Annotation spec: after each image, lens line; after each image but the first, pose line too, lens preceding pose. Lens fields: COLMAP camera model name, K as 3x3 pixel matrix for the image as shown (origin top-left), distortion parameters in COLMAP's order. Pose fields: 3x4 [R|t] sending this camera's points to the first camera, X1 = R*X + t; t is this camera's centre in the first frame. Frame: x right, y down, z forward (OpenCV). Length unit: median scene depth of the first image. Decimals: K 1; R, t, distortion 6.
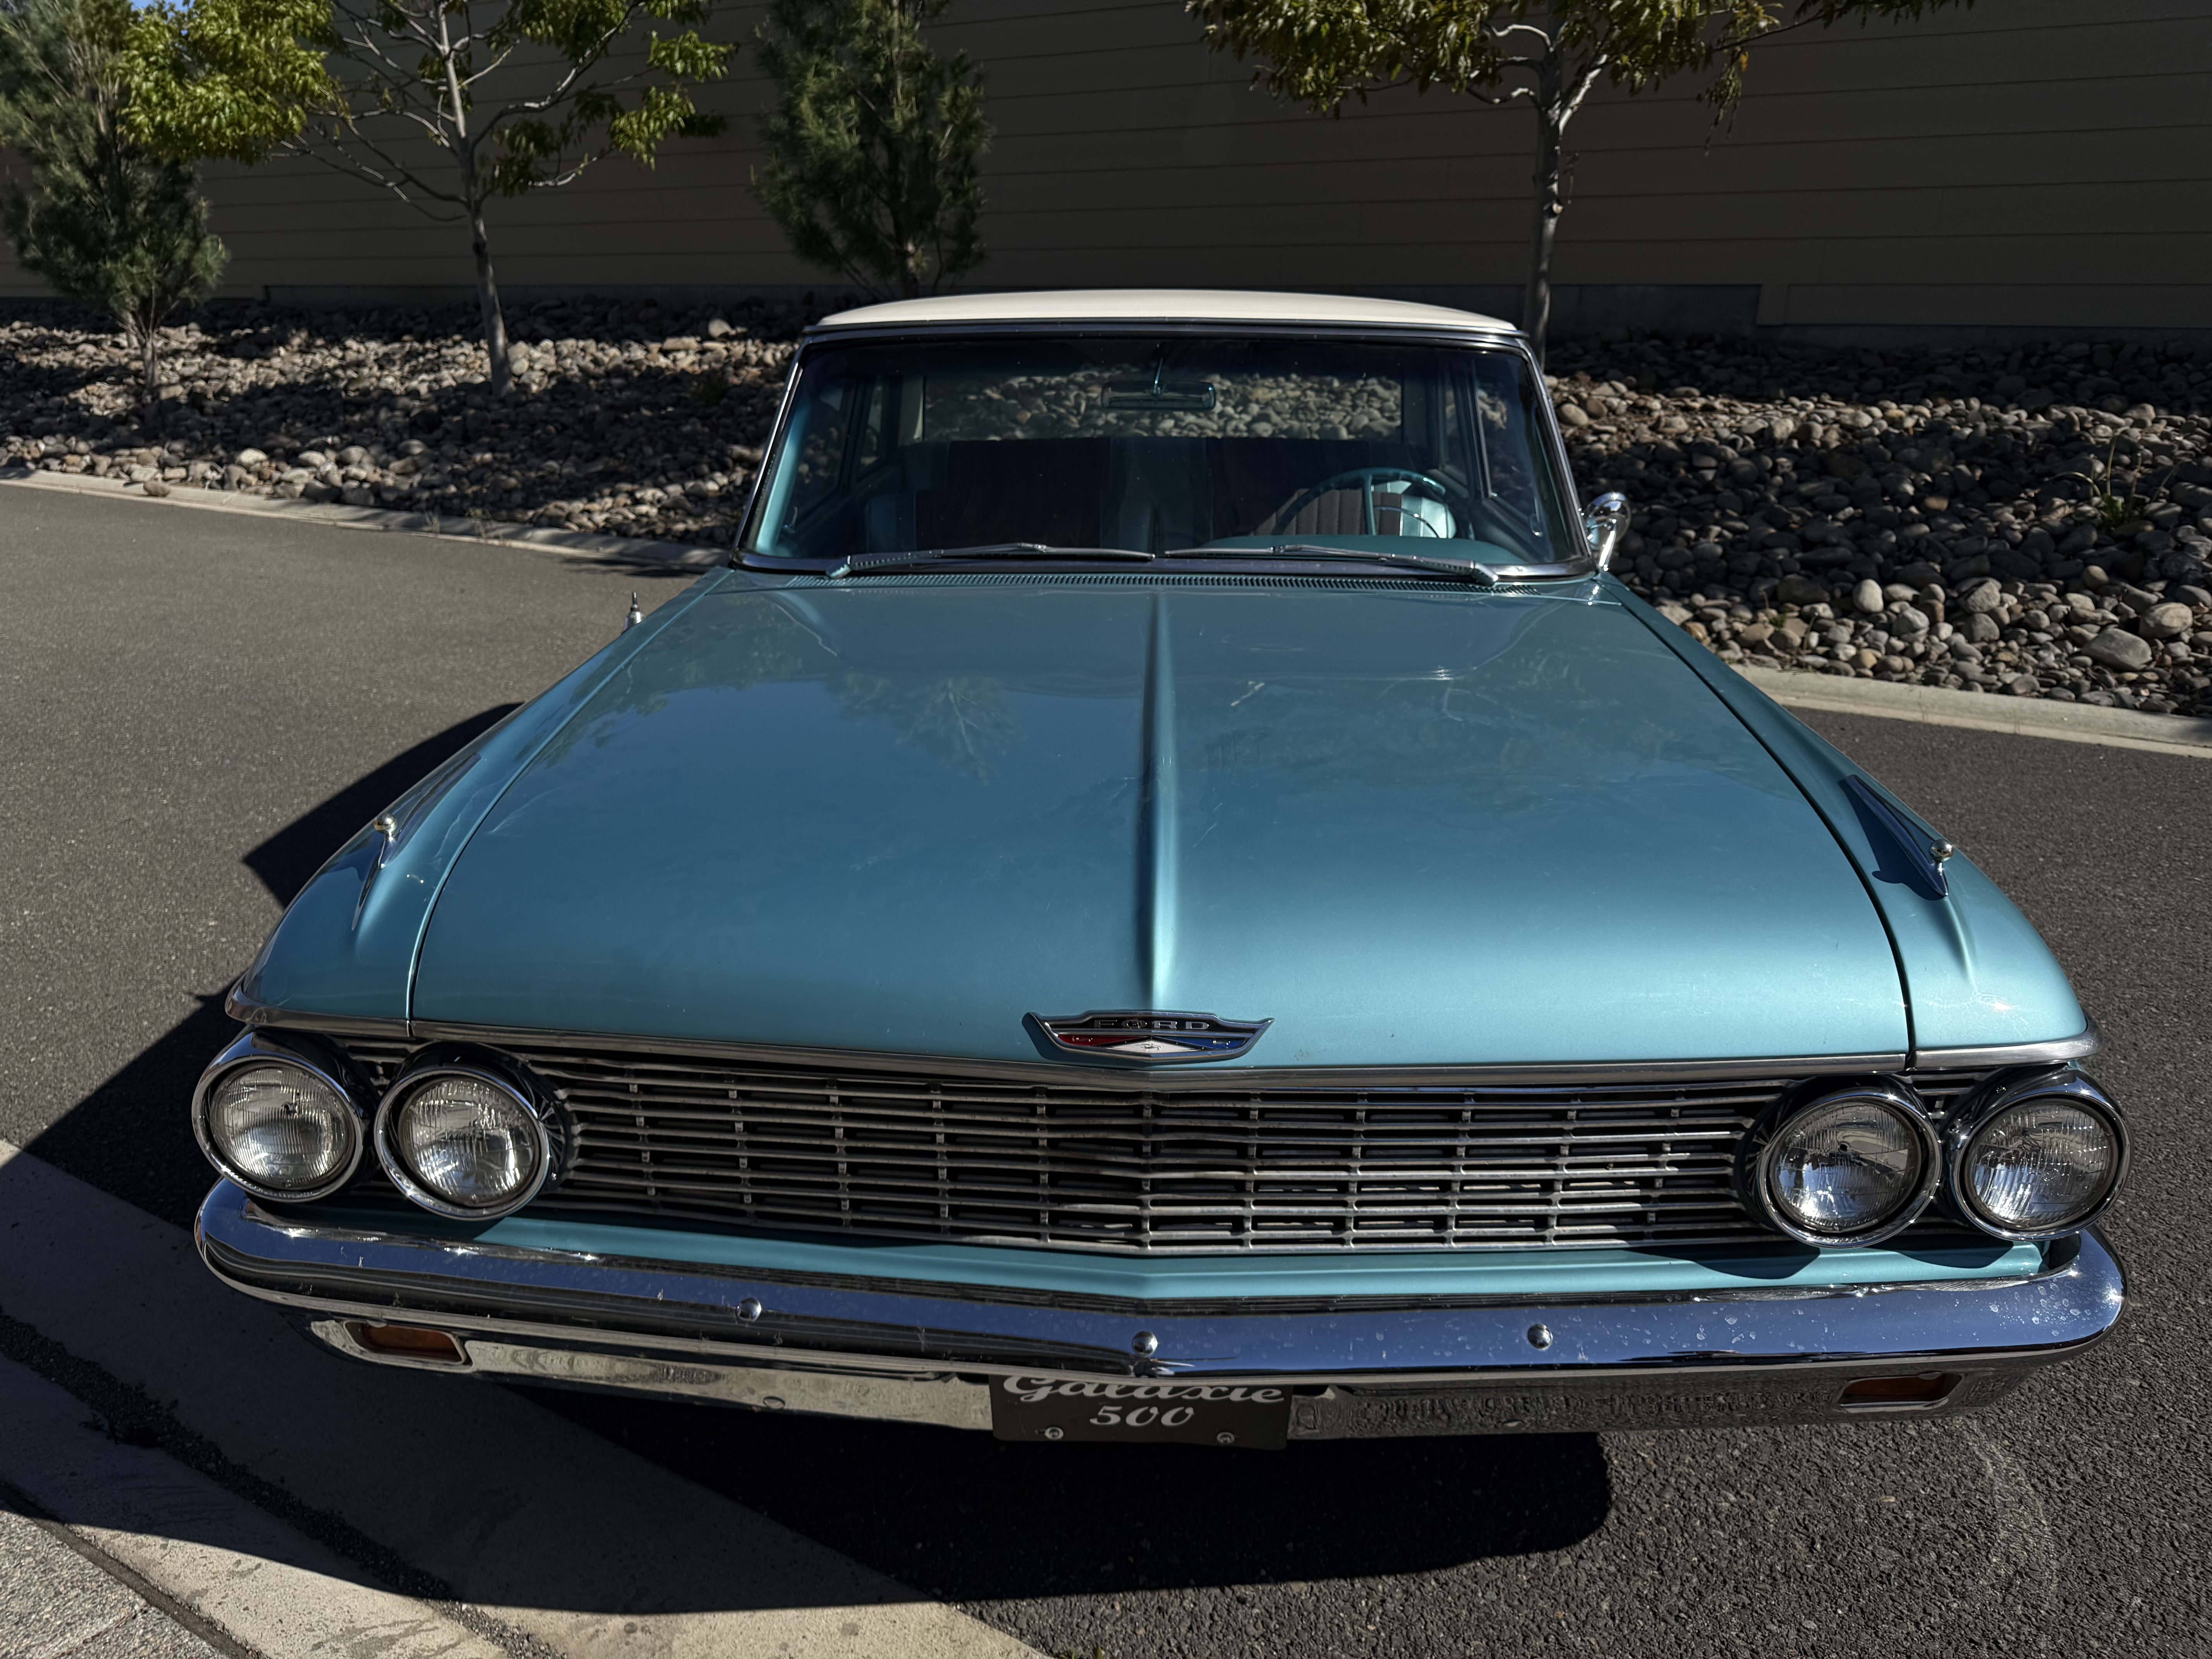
lens RADIAL K [[1567.2, 0, 1106.0], [0, 1567.2, 829.5], [0, 0, 1]] dist [0.005660, -0.008195]
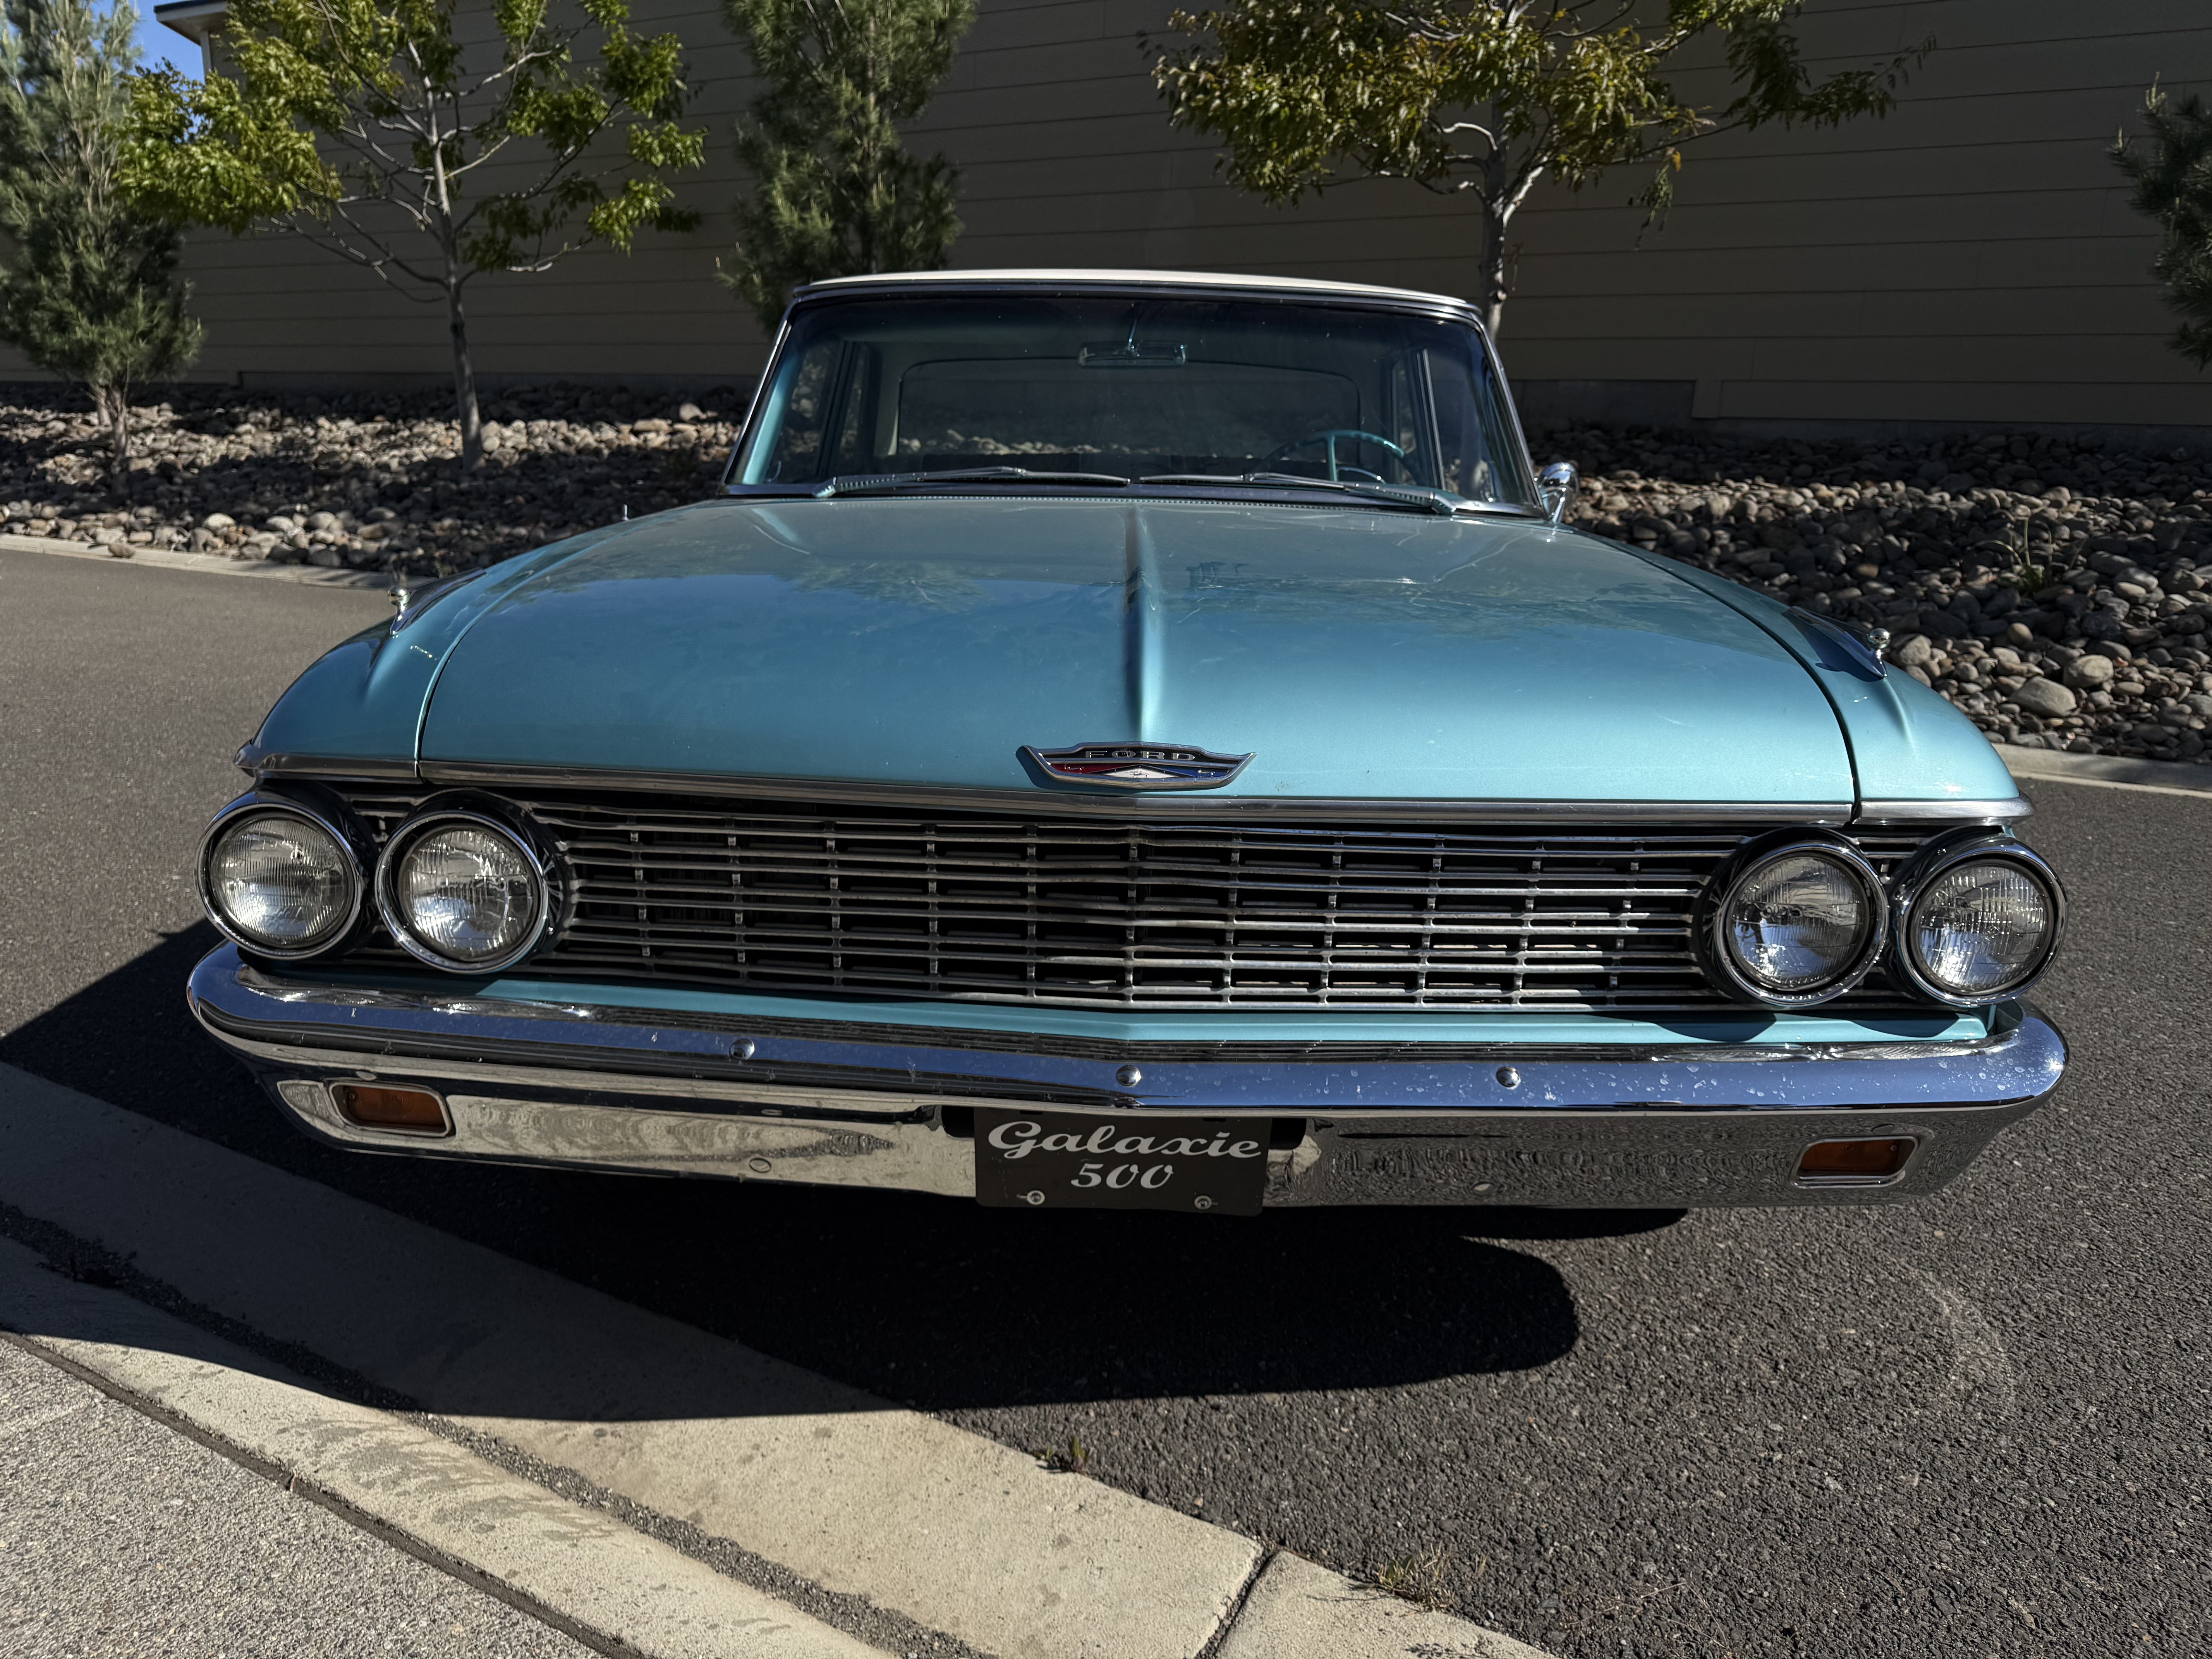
lens RADIAL K [[1570.6, 0, 1100.5], [0, 1570.6, 830.6], [0, 0, 1]] dist [0.016191, -0.022965]
pose [[0.999496, 0.014176, 0.028387, -0.013075], [-0.011581, 0.995912, -0.089580, 0.134597], [-0.029540, 0.089206, 0.995575, -0.020549]]
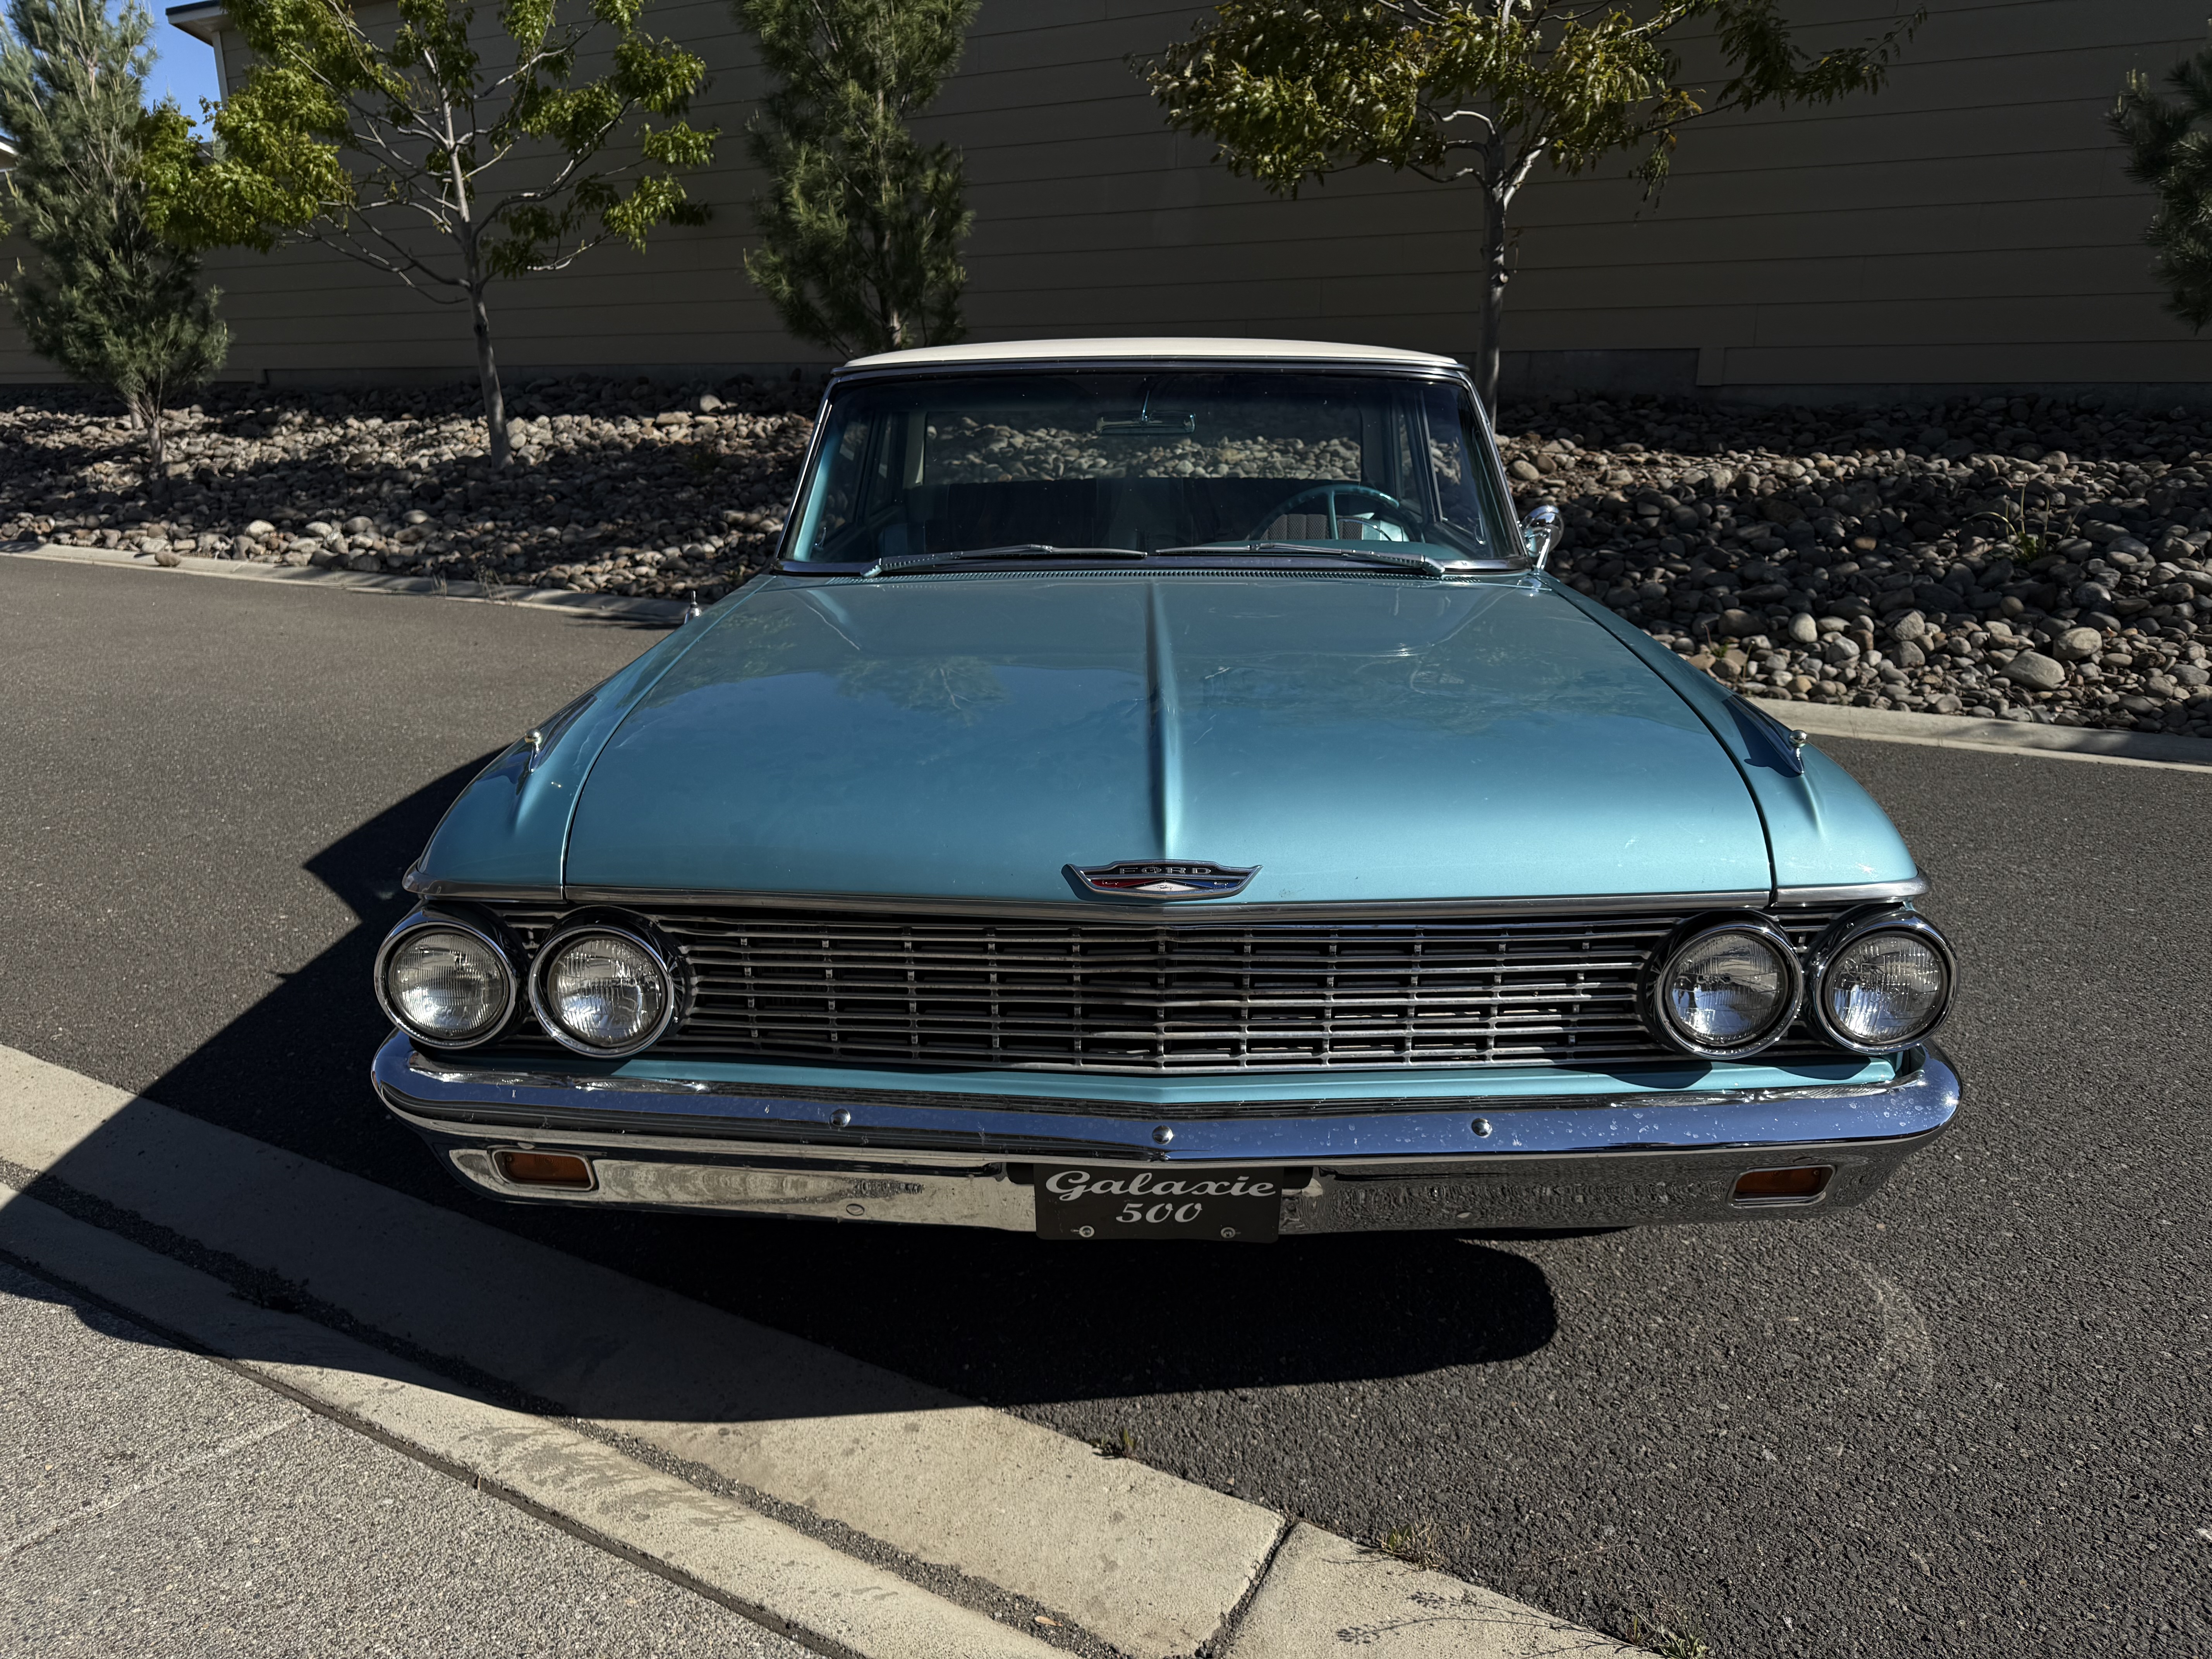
lens RADIAL K [[1581.3, 0, 1094.7], [0, 1581.3, 824.5], [0, 0, 1]] dist [0.030350, -0.043960]
pose [[0.999845, -0.013477, 0.011320, -0.020569], [0.014104, 0.998259, -0.057269, 0.079788], [-0.010528, 0.057420, 0.998295, -0.133788]]
